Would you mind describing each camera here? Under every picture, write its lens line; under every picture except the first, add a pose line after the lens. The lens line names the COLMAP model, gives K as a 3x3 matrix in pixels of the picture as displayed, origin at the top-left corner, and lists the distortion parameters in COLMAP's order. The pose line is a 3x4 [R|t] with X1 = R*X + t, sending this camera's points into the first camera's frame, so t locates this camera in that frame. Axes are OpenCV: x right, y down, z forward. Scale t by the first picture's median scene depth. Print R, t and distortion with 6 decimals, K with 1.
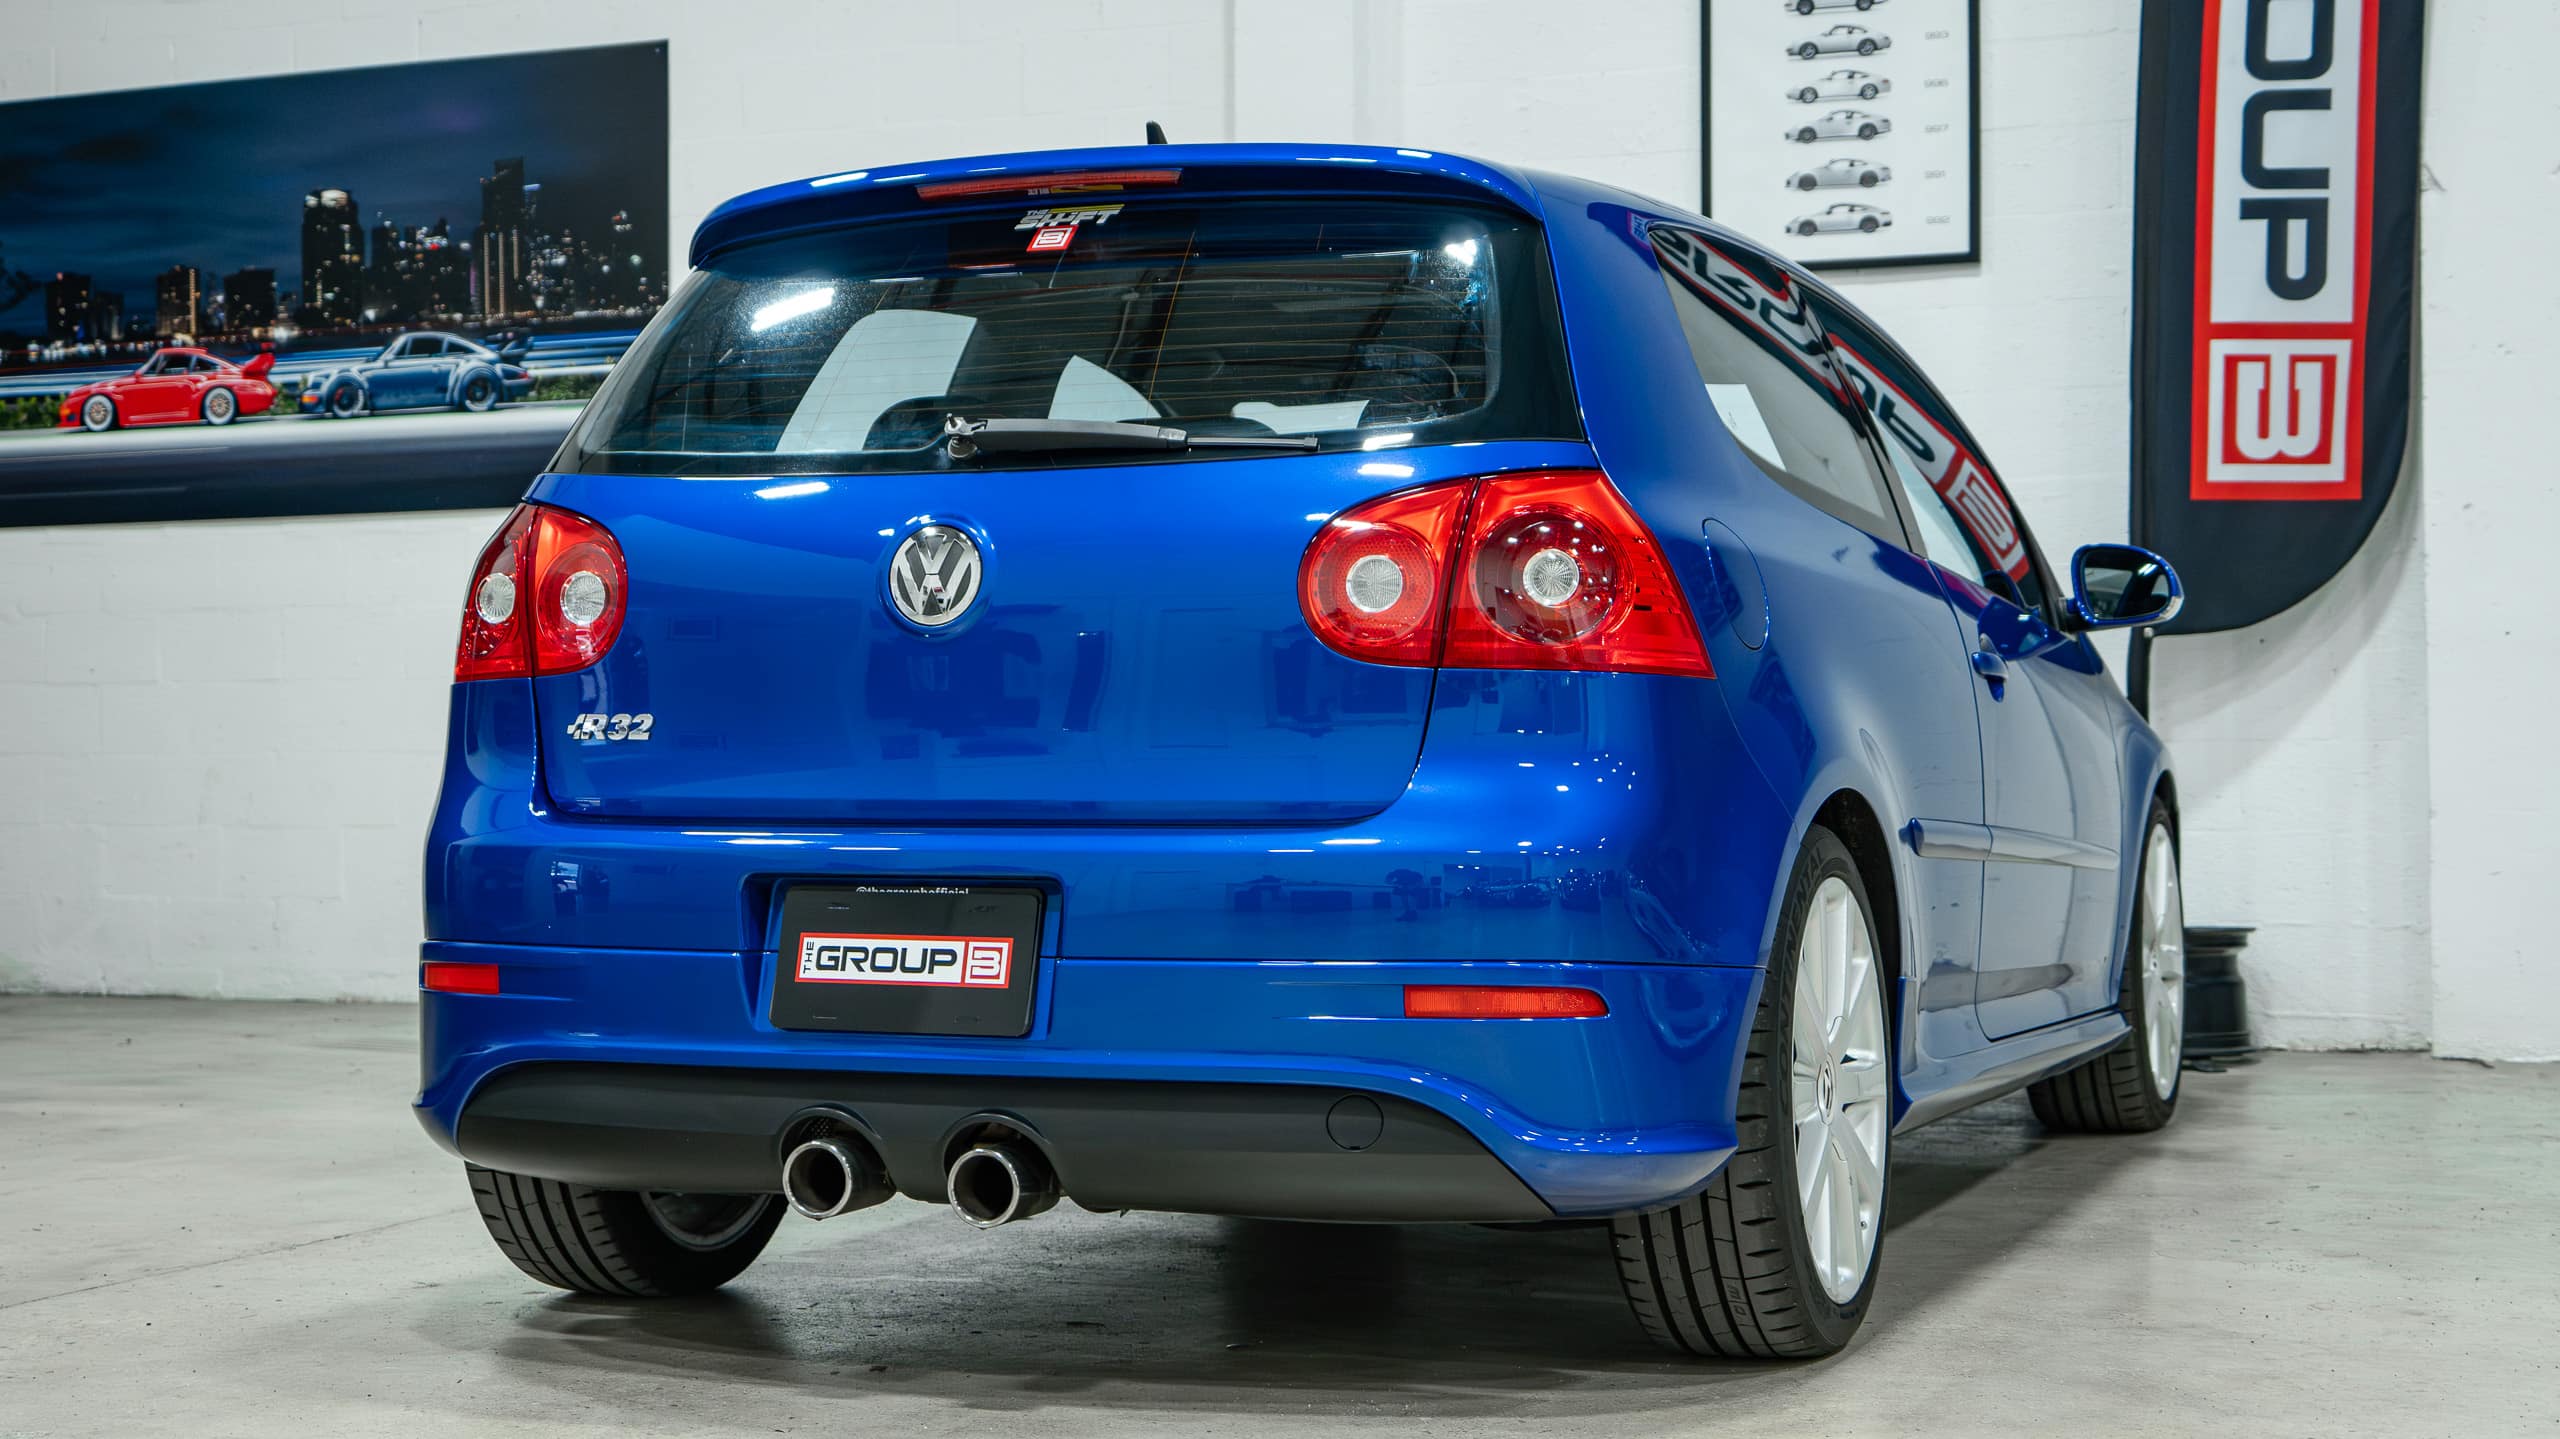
lens RADIAL K [[3806.7, 0, 1252.6], [0, 3806.7, 681.4], [0, 0, 1]] dist [0.016924, 0.000000]
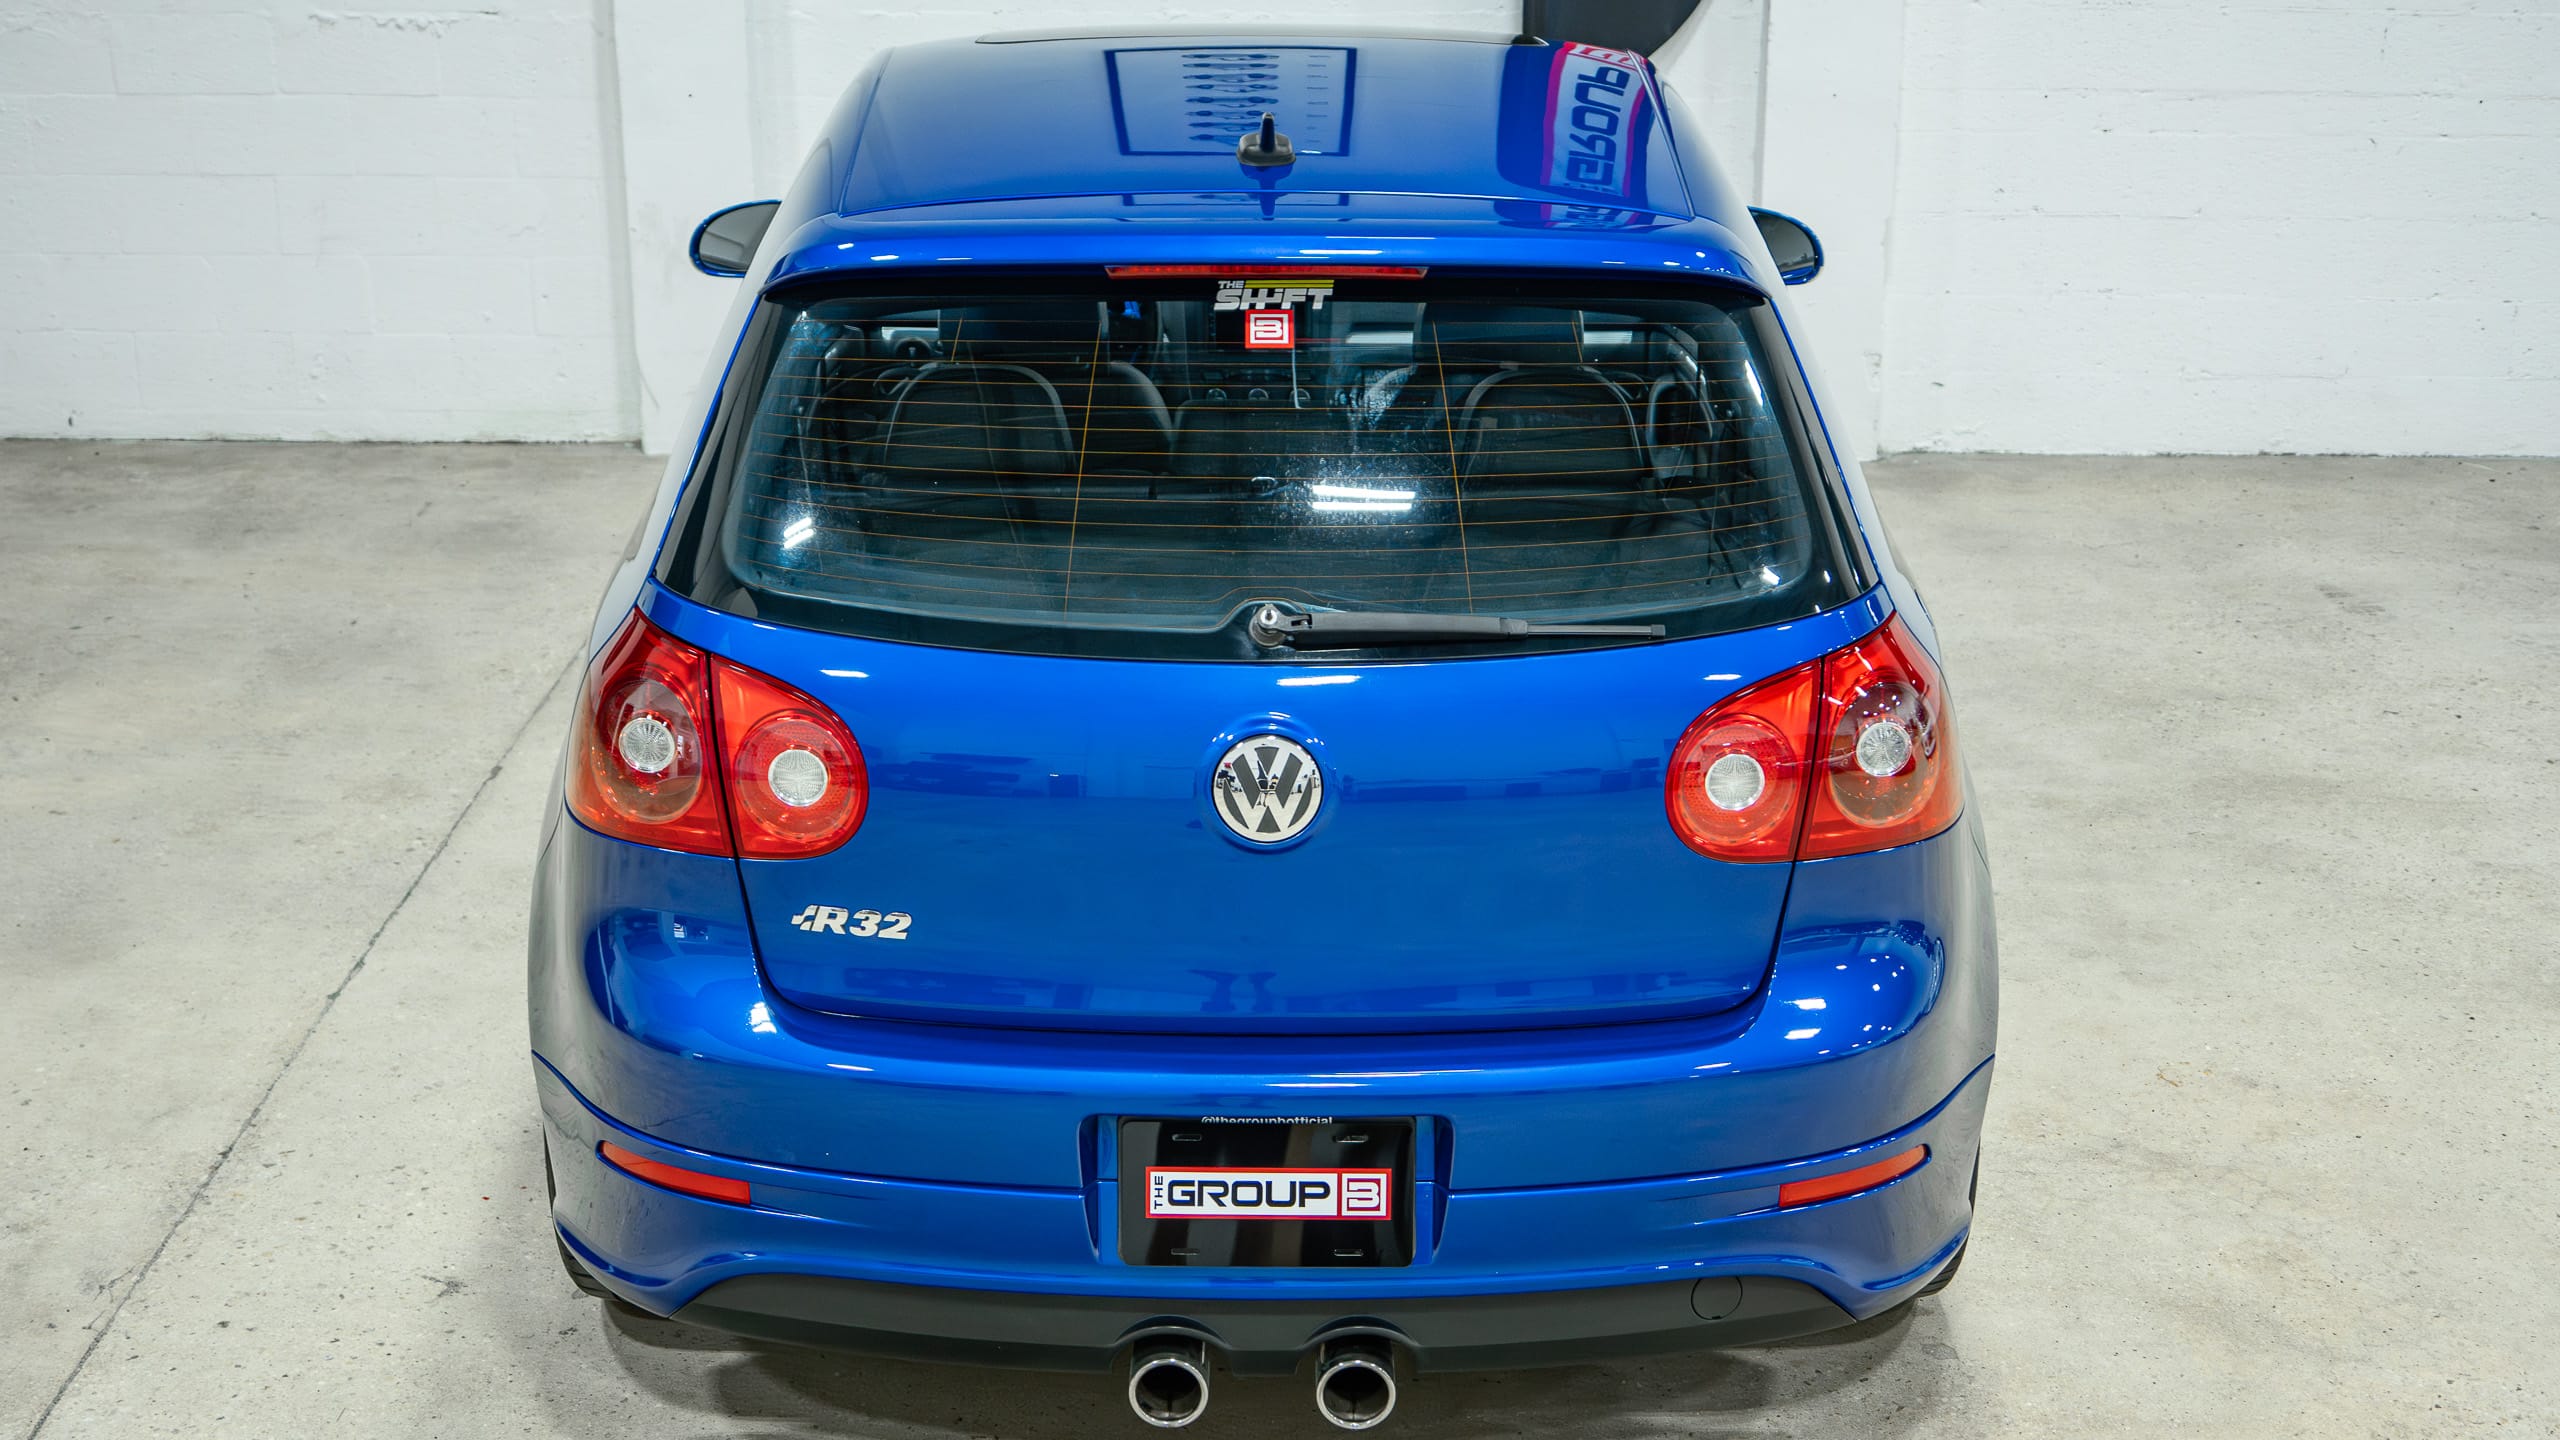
lens RADIAL K [[3159.5, 0, 1278.3], [0, 3159.5, 700.6], [0, 0, 1]] dist [-0.041781, 0.000000]
pose [[0.925056, -0.117812, 0.361098, -0.173546], [-0.015506, 0.938176, 0.345811, -0.153036], [-0.379514, -0.325494, 0.866038, 0.165532]]
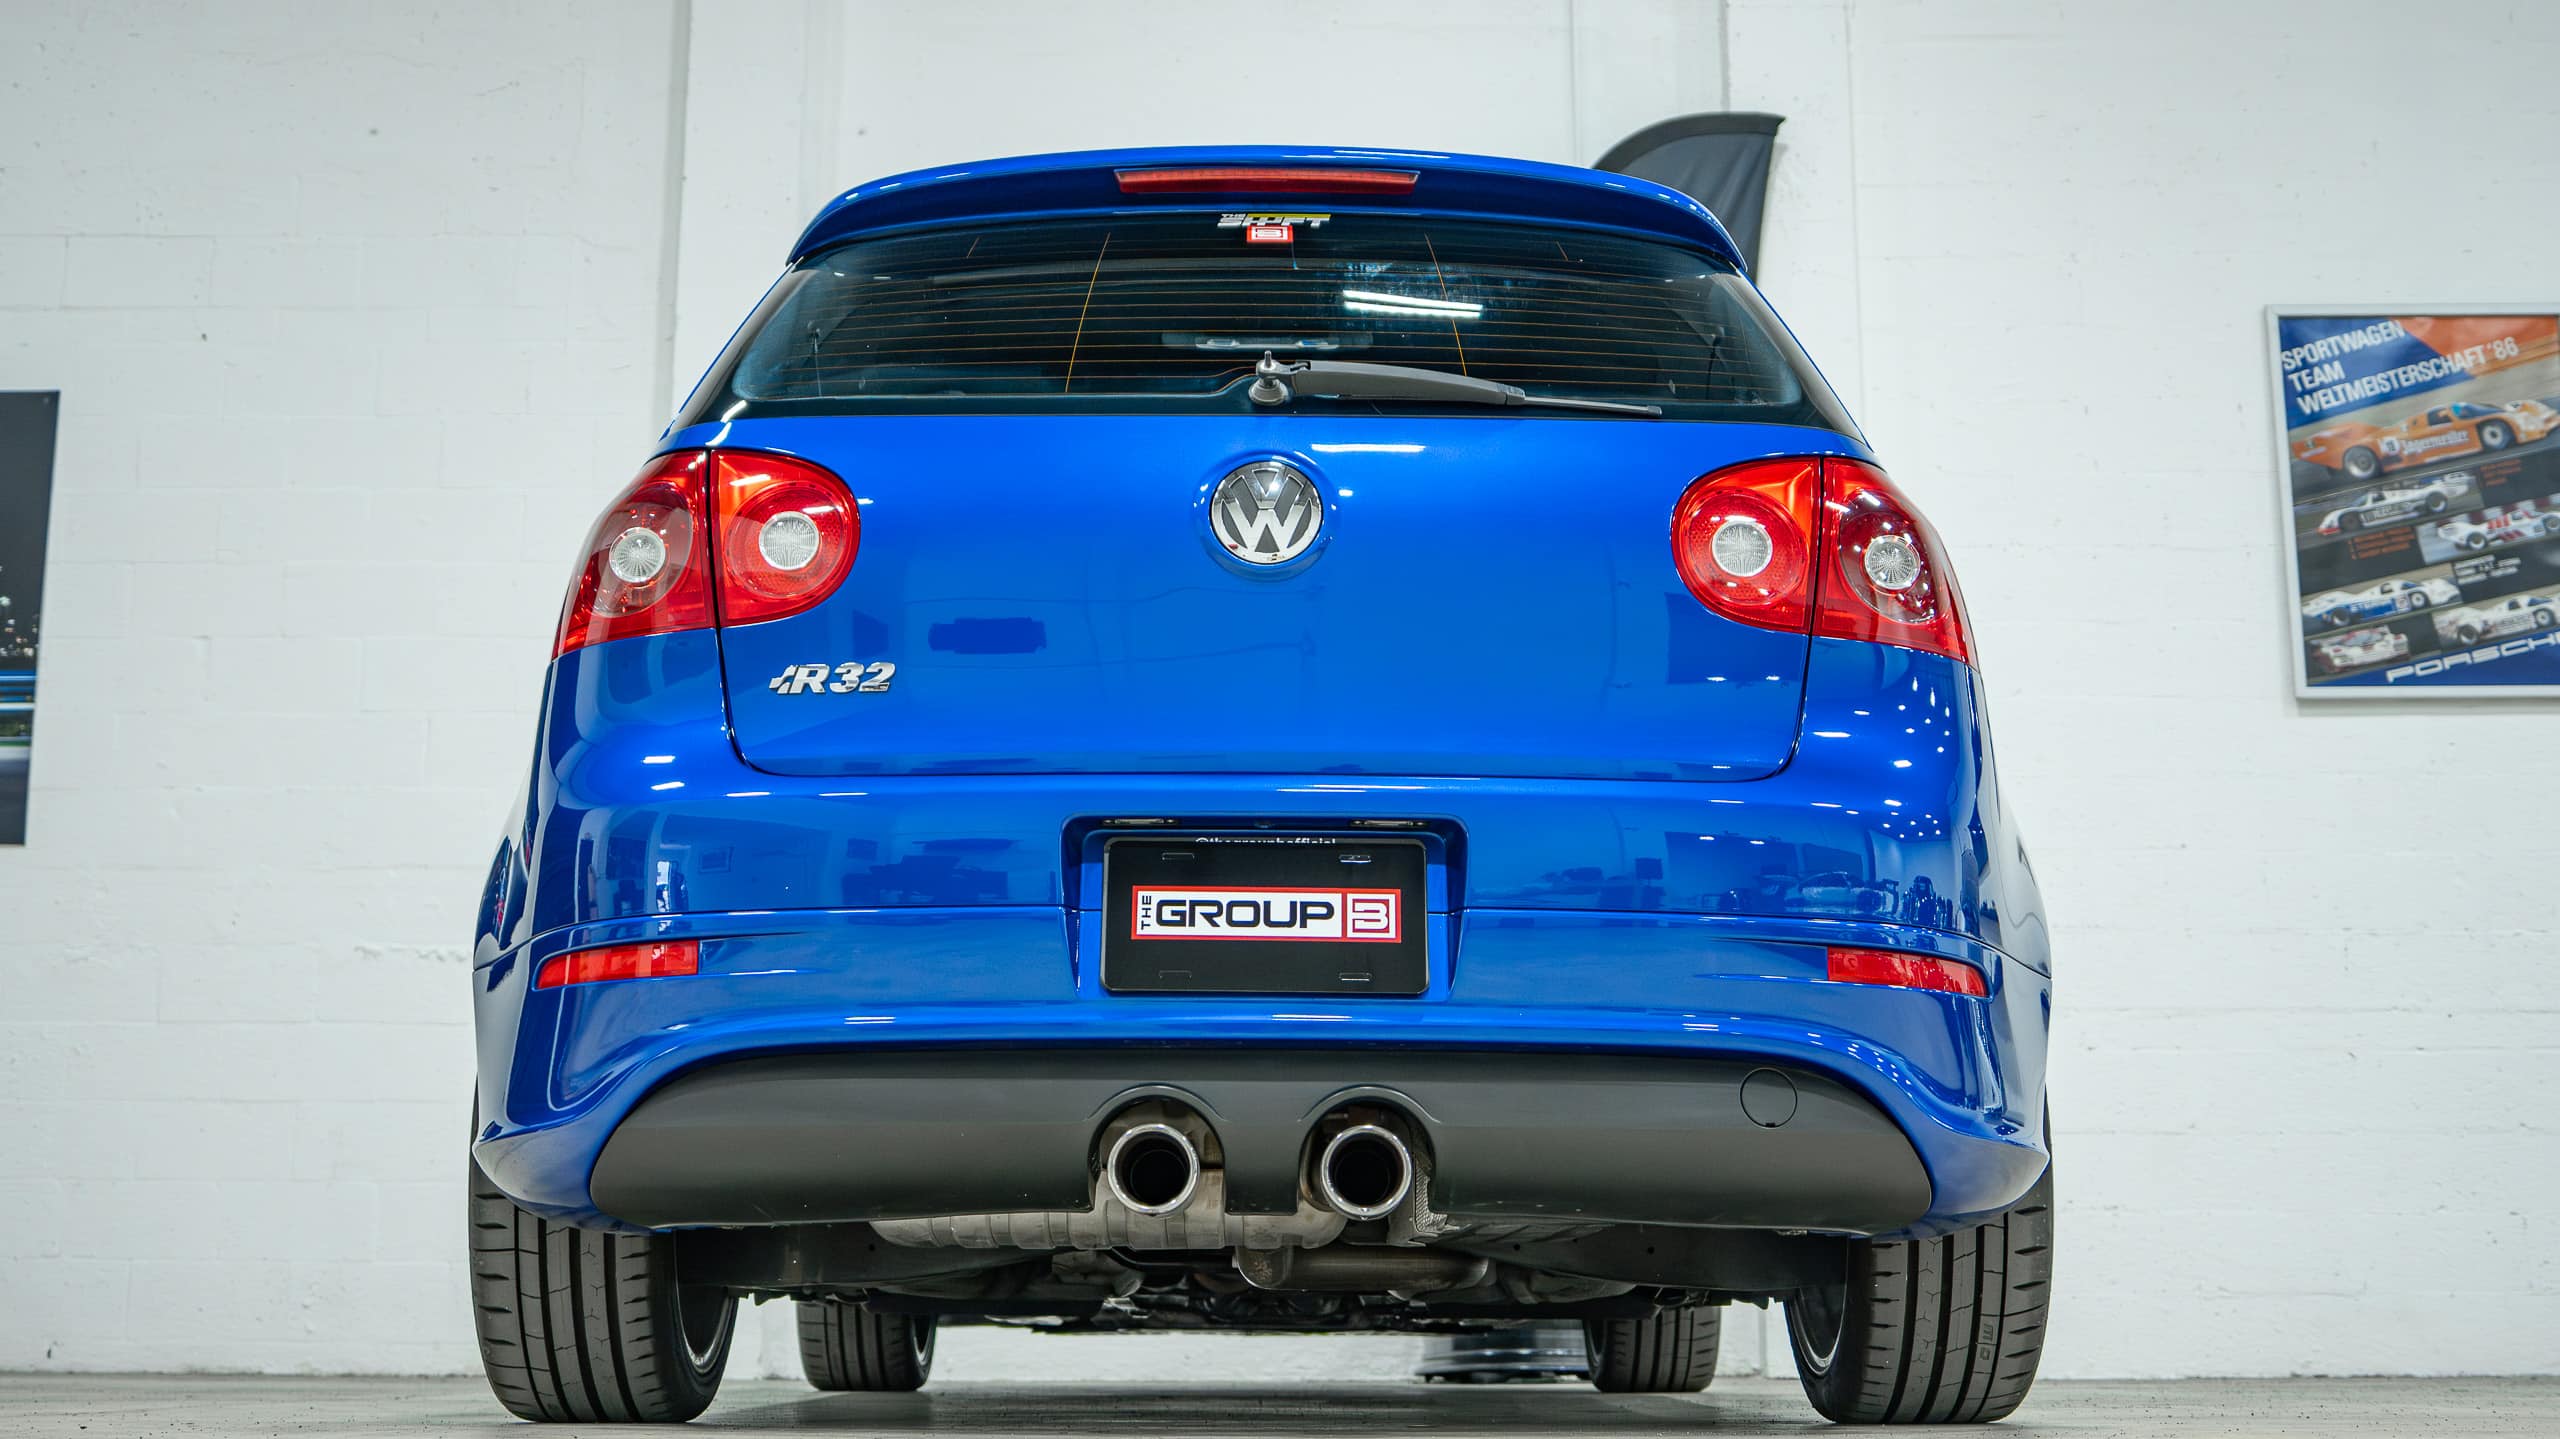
lens RADIAL K [[3159.5, 0, 1287.2], [0, 3159.5, 737.8], [0, 0, 1]] dist [-0.041781, 0.000000]
pose [[0.926375, 0.080425, 0.367915, -0.171860], [-0.012559, 0.982985, -0.183255, 0.079808], [-0.376393, 0.165142, 0.911623, 0.154525]]
